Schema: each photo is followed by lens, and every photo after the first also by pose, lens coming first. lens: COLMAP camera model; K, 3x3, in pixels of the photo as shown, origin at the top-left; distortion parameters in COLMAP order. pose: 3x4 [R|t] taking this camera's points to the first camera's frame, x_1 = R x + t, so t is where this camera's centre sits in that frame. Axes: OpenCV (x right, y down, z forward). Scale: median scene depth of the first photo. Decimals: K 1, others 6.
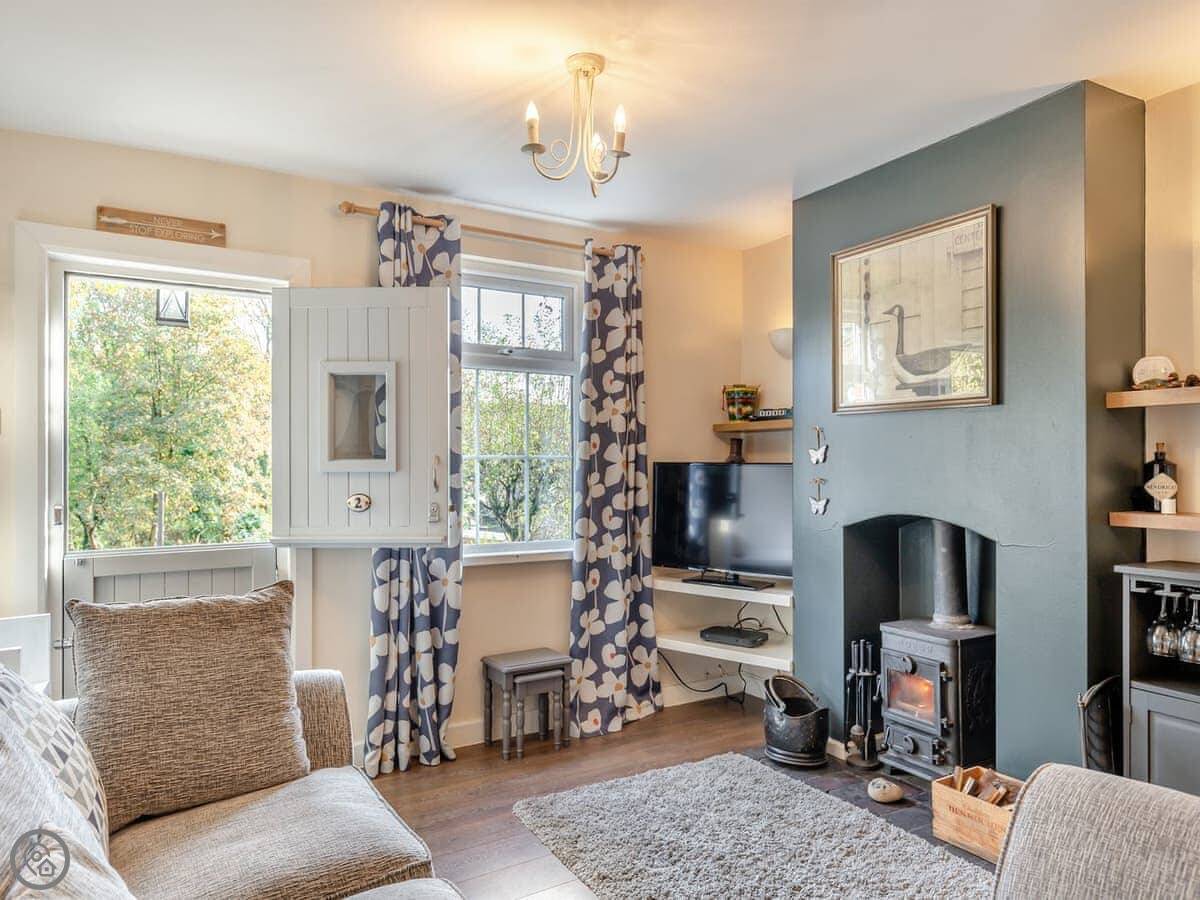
lens RADIAL K [[771.3, 0, 600.7], [0, 771.3, 459.1], [0, 0, 1]] dist [0.011368, 0.000221]
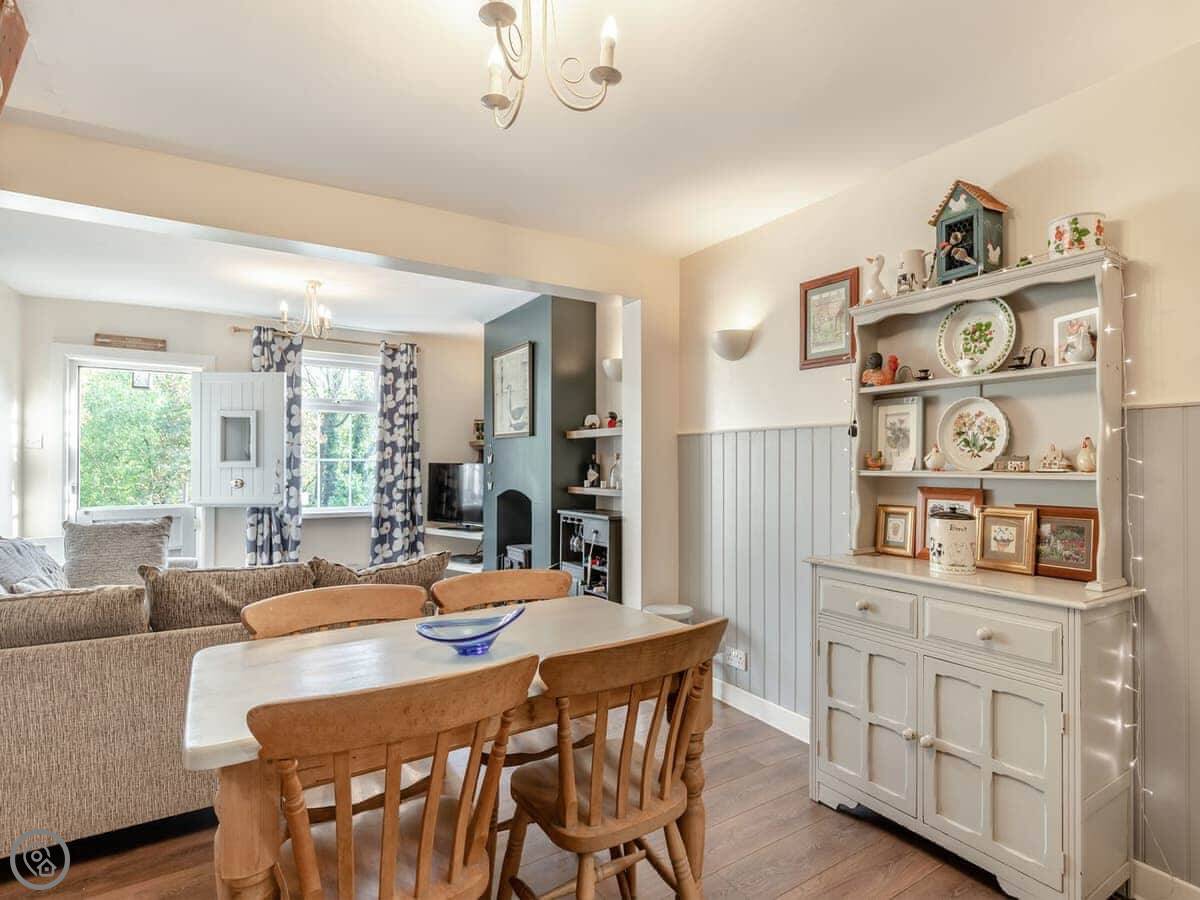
lens RADIAL K [[622.7, 0, 606.3], [0, 622.7, 458.1], [0, 0, 1]] dist [0.003152, 0.000315]
pose [[0.999311, 0.003464, 0.036942, 0.484840], [-0.003377, 0.999991, -0.002408, -0.005597], [-0.036950, 0.002282, 0.999315, -0.520519]]
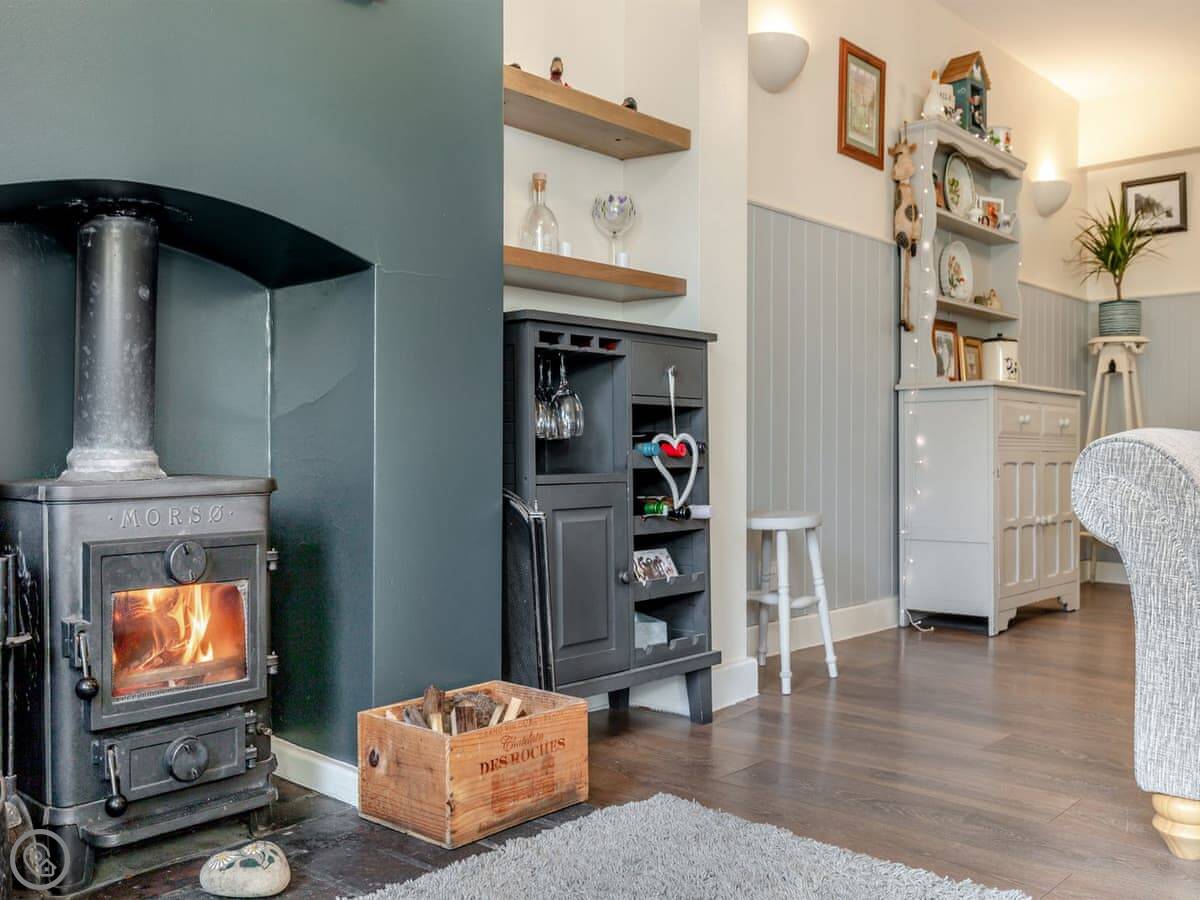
lens RADIAL K [[1097.3, 0, 649.3], [0, 1097.3, 448.4], [0, 0, 1]] dist [0.003687, 0.000000]
pose [[-0.329172, -0.001157, 0.944269, -0.178220], [-0.011979, 0.999924, -0.002951, 0.170033], [-0.944194, -0.012283, -0.329161, 0.793617]]
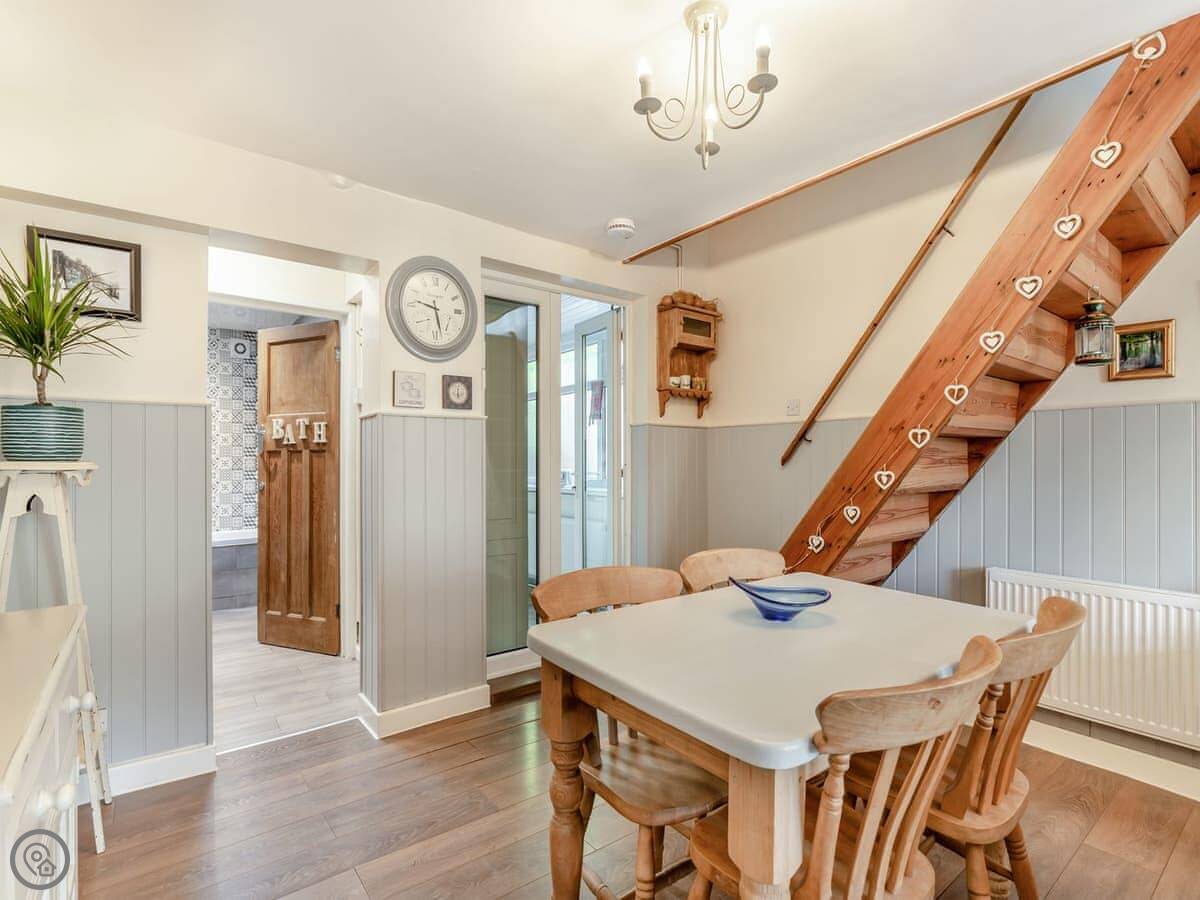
lens RADIAL K [[580.3, 0, 605.4], [0, 580.3, 458.0], [0, 0, 1]] dist [-0.006537, 0.000258]
pose [[-0.989054, 0.000795, -0.147549, 0.591817], [0.002669, 0.999918, -0.012503, 0.014693], [0.147527, -0.012760, -0.988976, 0.291674]]
